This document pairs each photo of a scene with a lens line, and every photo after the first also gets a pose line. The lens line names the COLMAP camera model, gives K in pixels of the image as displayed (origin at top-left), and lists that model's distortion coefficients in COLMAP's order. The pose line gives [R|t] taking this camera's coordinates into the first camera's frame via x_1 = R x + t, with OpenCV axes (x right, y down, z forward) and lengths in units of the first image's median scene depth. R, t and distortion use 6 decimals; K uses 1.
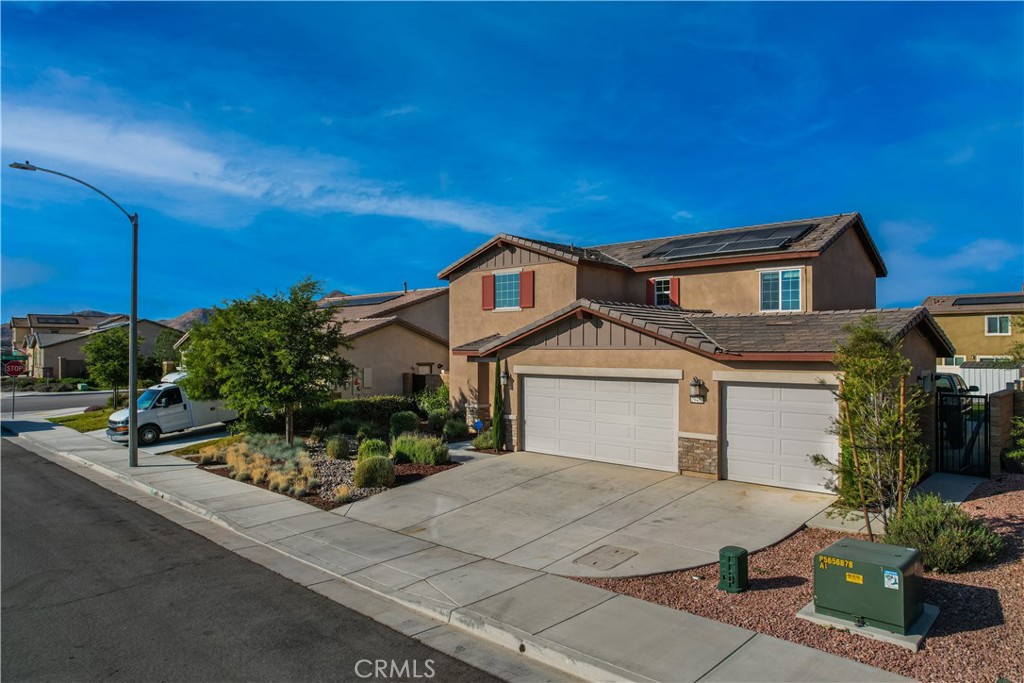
lens RADIAL K [[657.5, 0, 512.0], [0, 657.5, 341.5], [0, 0, 1]] dist [-0.069706, 0.057630]
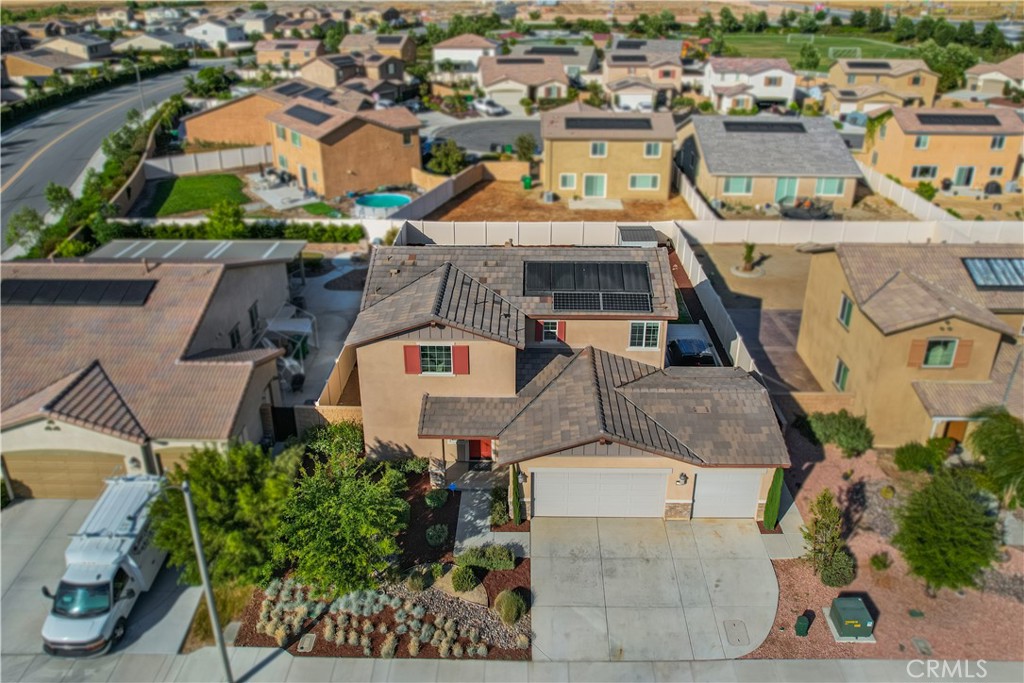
lens RADIAL K [[772.0, 0, 513.9], [0, 772.0, 287.5], [0, 0, 1]] dist [-0.078082, 0.070895]
pose [[0.736795, -0.261077, 0.623676, -0.942888], [-0.006077, 0.919845, 0.392235, -0.957083], [-0.676089, -0.292787, 0.676150, 0.101429]]
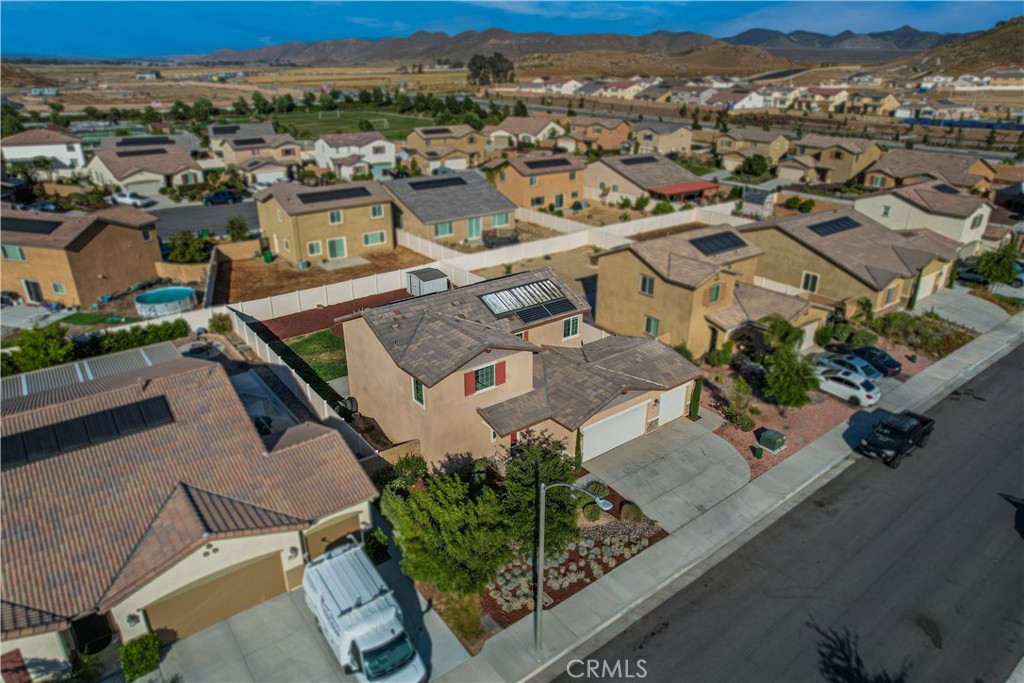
lens RADIAL K [[657.5, 0, 512.0], [0, 657.5, 341.5], [0, 0, 1]] dist [-0.069706, 0.057630]
pose [[0.148715, -0.394598, 0.906739, -1.710936], [-0.017621, 0.915733, 0.401402, -0.983650], [-0.988723, -0.075672, 0.129230, 1.055081]]
